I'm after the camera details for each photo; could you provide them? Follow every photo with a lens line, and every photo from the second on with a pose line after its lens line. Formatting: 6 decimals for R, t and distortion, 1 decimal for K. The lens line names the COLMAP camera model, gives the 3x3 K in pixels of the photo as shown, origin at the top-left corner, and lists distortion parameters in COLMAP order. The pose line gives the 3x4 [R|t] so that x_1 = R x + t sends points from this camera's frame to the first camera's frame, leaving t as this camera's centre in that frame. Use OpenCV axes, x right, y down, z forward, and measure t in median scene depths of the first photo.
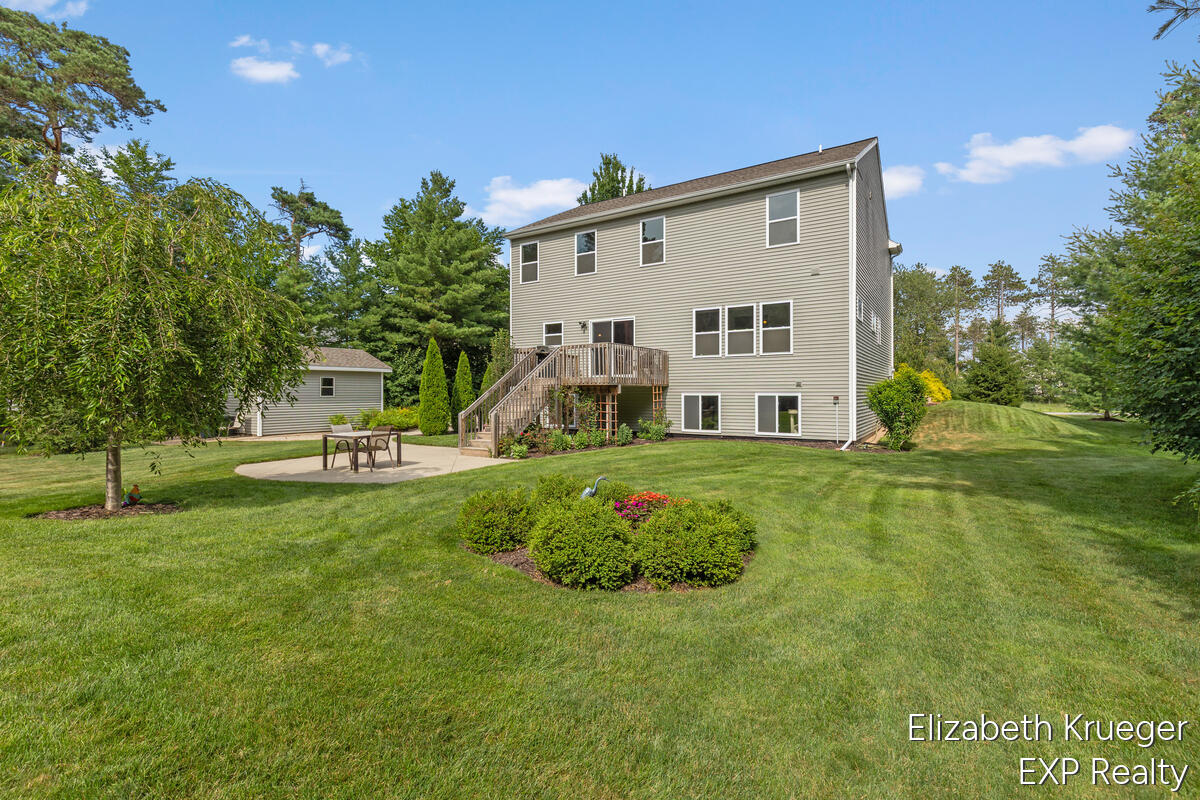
lens RADIAL K [[518.6, 0, 598.3], [0, 518.6, 402.7], [0, 0, 1]] dist [0.001553, 0.000014]
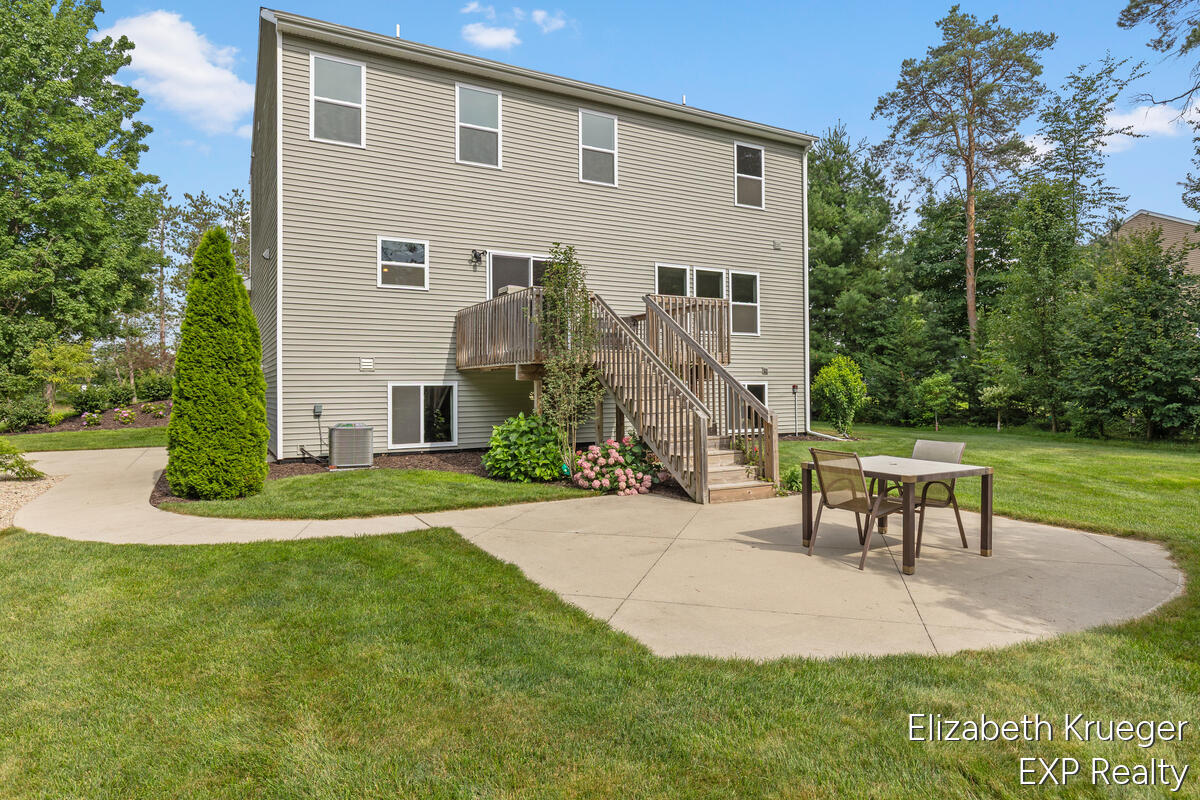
lens RADIAL K [[885.0, 0, 600.2], [0, 885.0, 391.3], [0, 0, 1]] dist [-0.003501, 0.000642]
pose [[0.389572, -0.008323, 0.920959, -0.992965], [0.017281, 0.999849, 0.001726, -0.008367], [-0.920834, 0.015243, 0.389657, 0.617421]]
